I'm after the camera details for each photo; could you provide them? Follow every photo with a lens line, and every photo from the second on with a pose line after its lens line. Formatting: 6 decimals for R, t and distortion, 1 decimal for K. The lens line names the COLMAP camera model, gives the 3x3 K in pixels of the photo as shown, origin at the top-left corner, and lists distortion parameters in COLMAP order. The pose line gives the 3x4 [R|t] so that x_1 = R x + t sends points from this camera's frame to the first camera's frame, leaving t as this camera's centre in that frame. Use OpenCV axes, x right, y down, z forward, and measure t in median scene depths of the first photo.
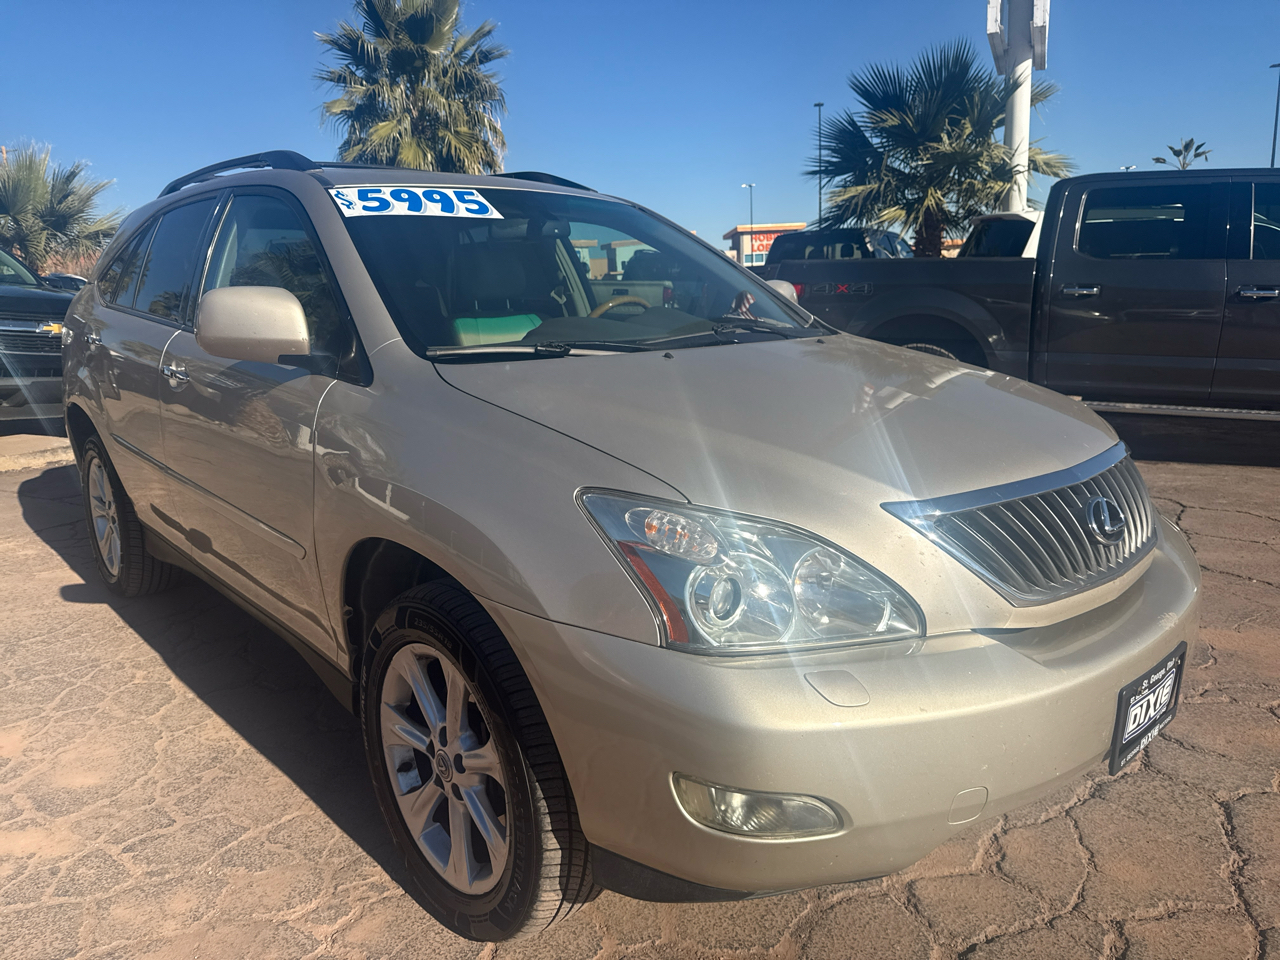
lens RADIAL K [[953.1, 0, 647.5], [0, 953.1, 481.6], [0, 0, 1]] dist [-0.021638, 0.004674]
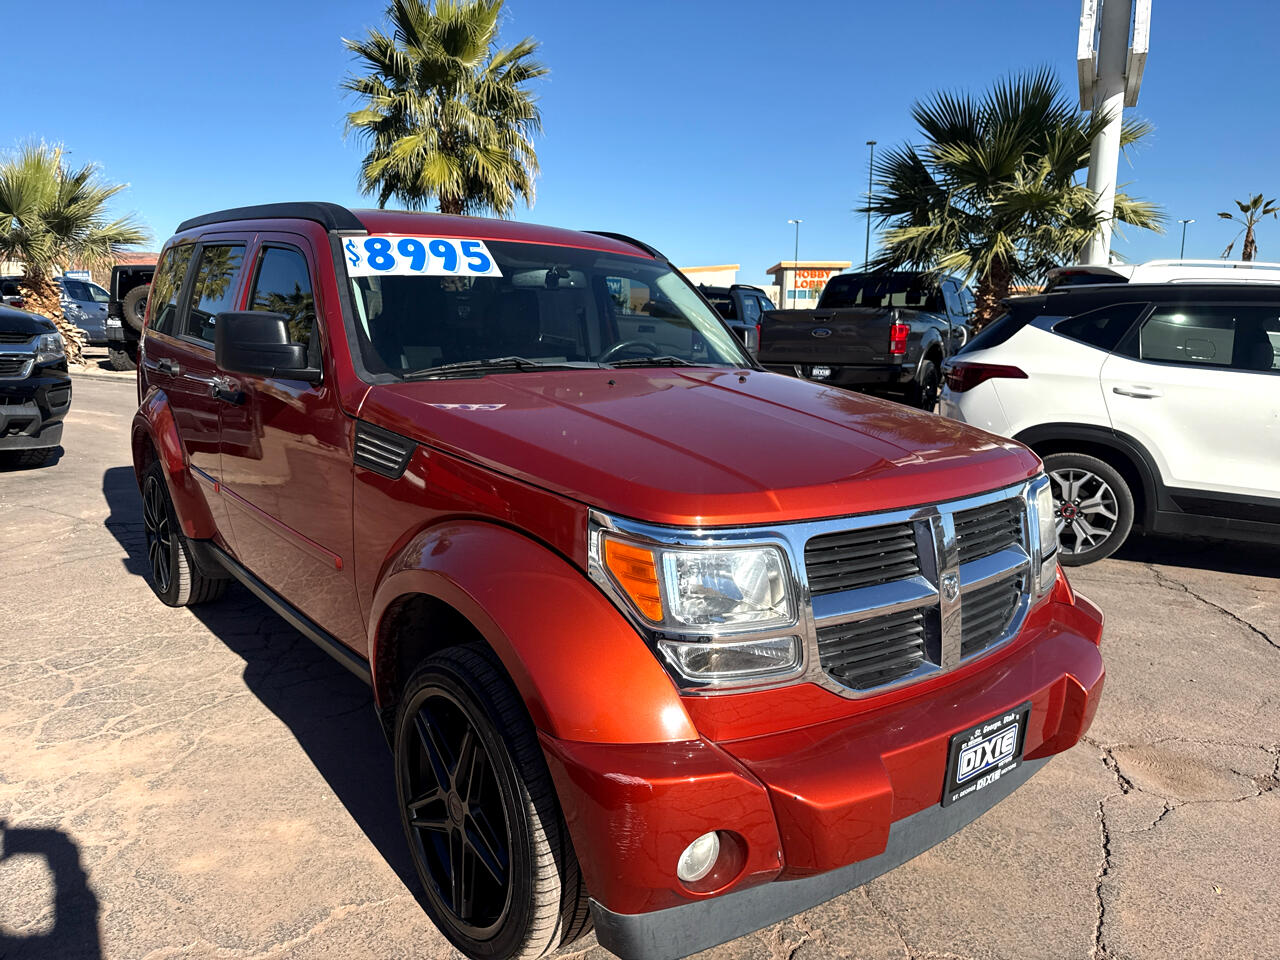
lens RADIAL K [[953.1, 0, 631.3], [0, 953.1, 485.3], [0, 0, 1]] dist [-0.021638, 0.004674]
pose [[0.996962, 0.060275, -0.049340, 0.011085], [-0.061489, 0.997832, -0.023479, -0.025746], [0.047818, 0.026441, 0.998506, 0.084198]]
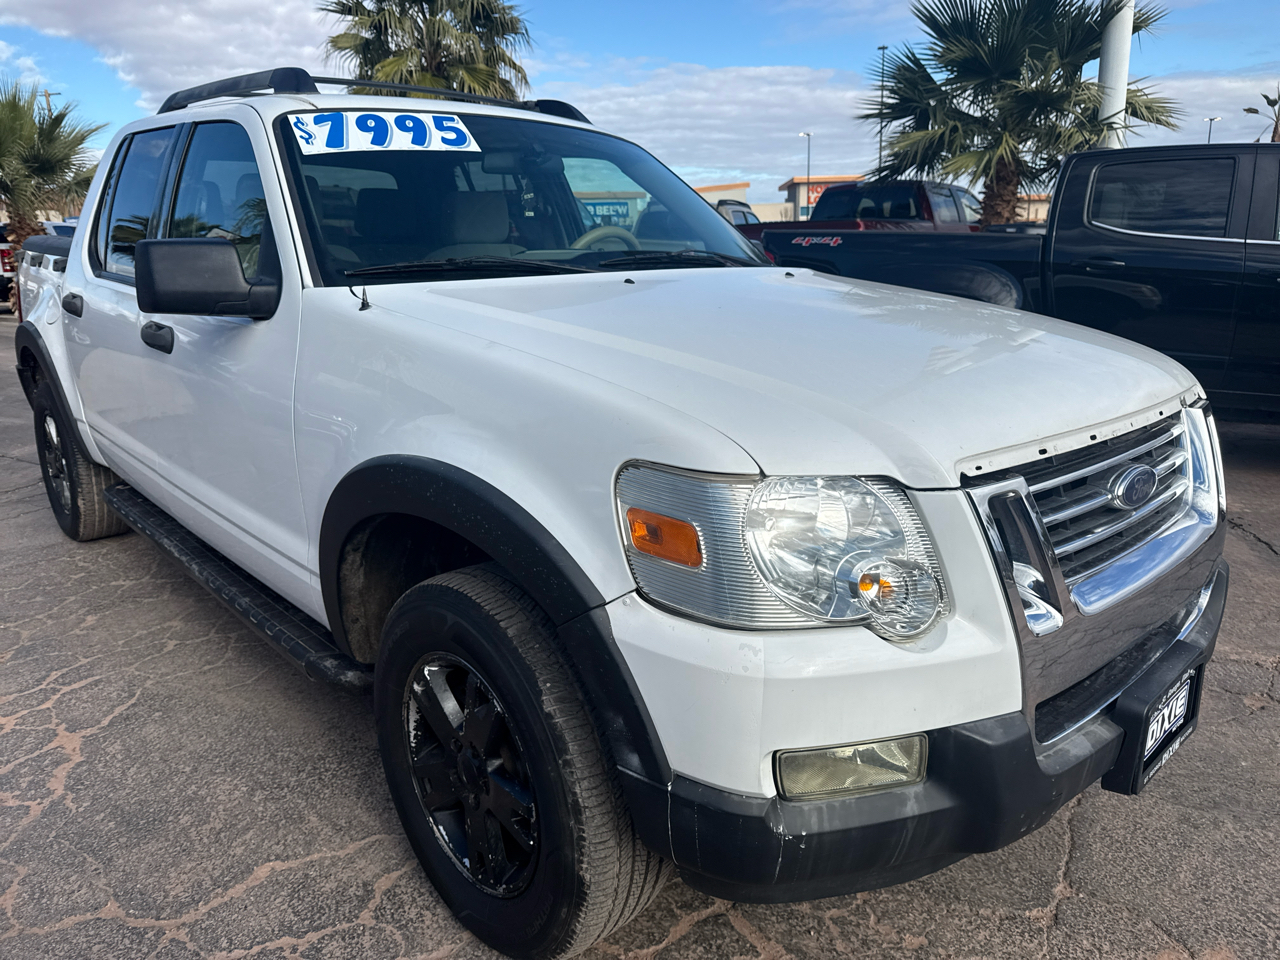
lens RADIAL K [[953.1, 0, 635.9], [0, 953.1, 483.2], [0, 0, 1]] dist [-0.021638, 0.004674]
pose [[0.997713, 0.028935, -0.061083, 0.023771], [-0.025839, 0.998370, 0.050883, -0.025917], [0.062456, -0.049188, 0.996835, 0.096309]]
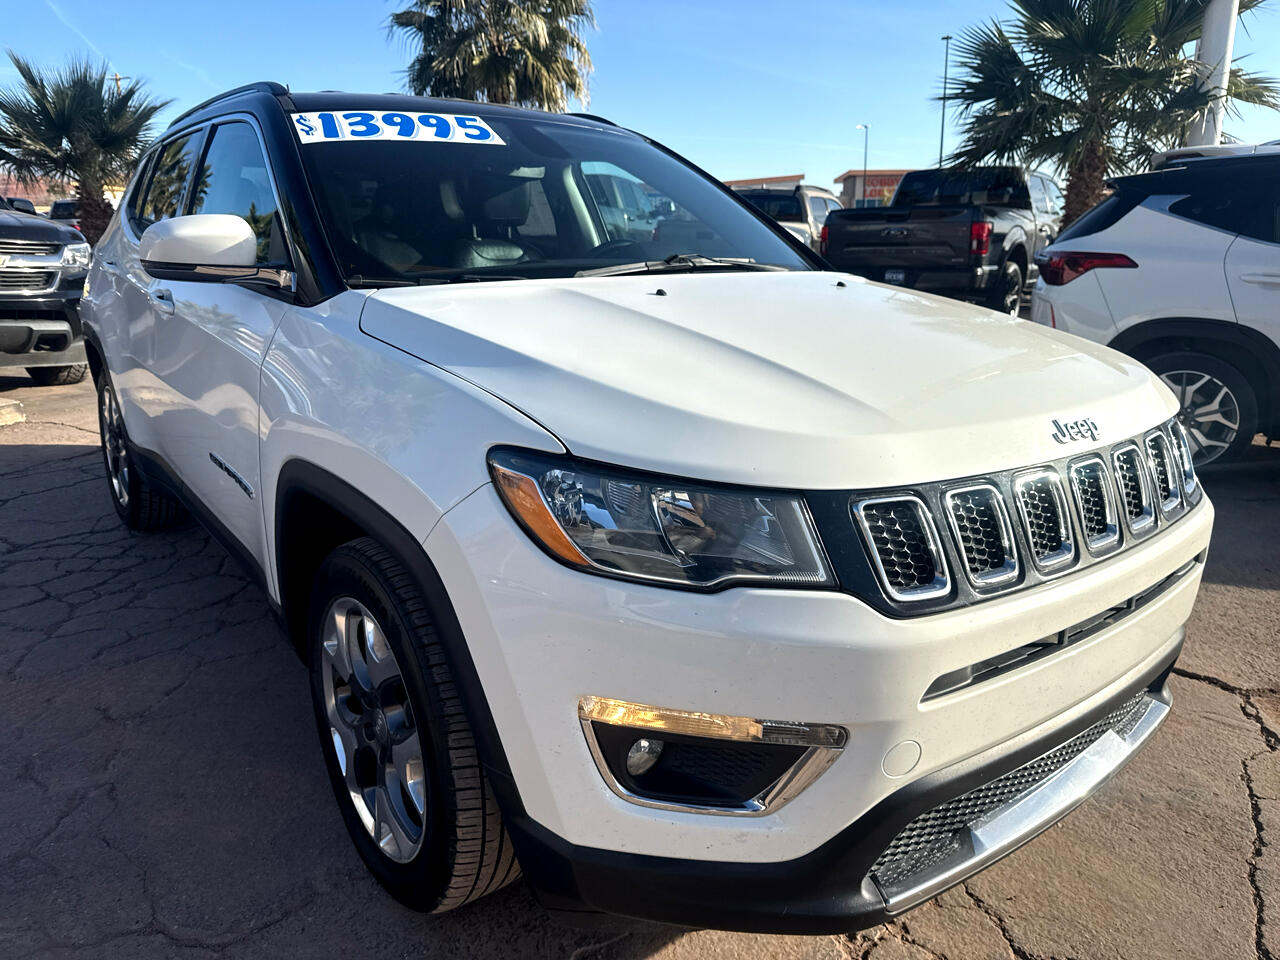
lens RADIAL K [[953.1, 0, 622.5], [0, 953.1, 484.5], [0, 0, 1]] dist [-0.021638, 0.004674]
pose [[0.990991, 0.060869, -0.119296, 0.013225], [-0.053629, 0.996572, 0.062991, -0.022802], [0.122722, -0.056025, 0.990858, 0.113122]]
